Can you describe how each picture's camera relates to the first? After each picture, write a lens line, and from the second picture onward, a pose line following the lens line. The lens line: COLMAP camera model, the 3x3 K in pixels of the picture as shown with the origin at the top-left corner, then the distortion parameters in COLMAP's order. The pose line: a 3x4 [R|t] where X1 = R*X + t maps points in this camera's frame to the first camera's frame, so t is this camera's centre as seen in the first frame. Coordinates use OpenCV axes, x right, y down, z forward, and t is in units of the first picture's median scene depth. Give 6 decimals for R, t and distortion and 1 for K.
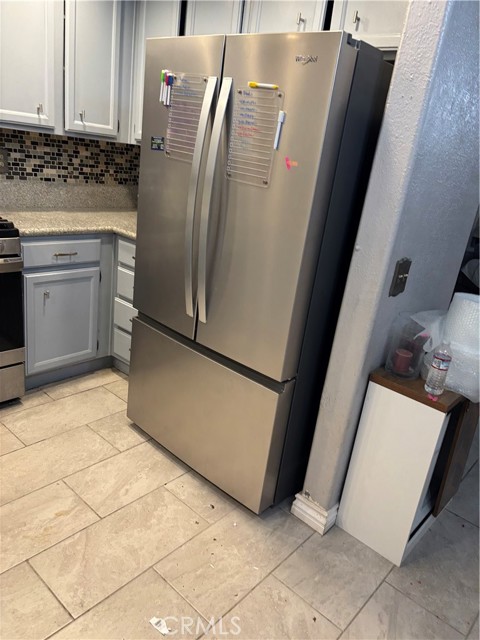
lens RADIAL K [[484.6, 0, 239.8], [0, 484.6, 321.1], [0, 0, 1]] dist [0.030221, 0.001095]
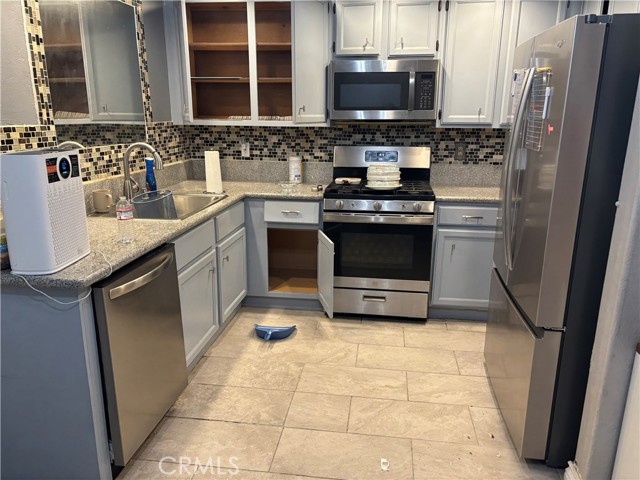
lens RADIAL K [[484.6, 0, 321.1], [0, 484.6, 239.7], [0, 0, 1]] dist [0.030221, 0.001095]
pose [[0.547651, 0.085635, -0.832313, 0.513285], [-0.217395, 0.975149, -0.042712, 0.064075], [0.807971, 0.204332, 0.552658, -0.017923]]
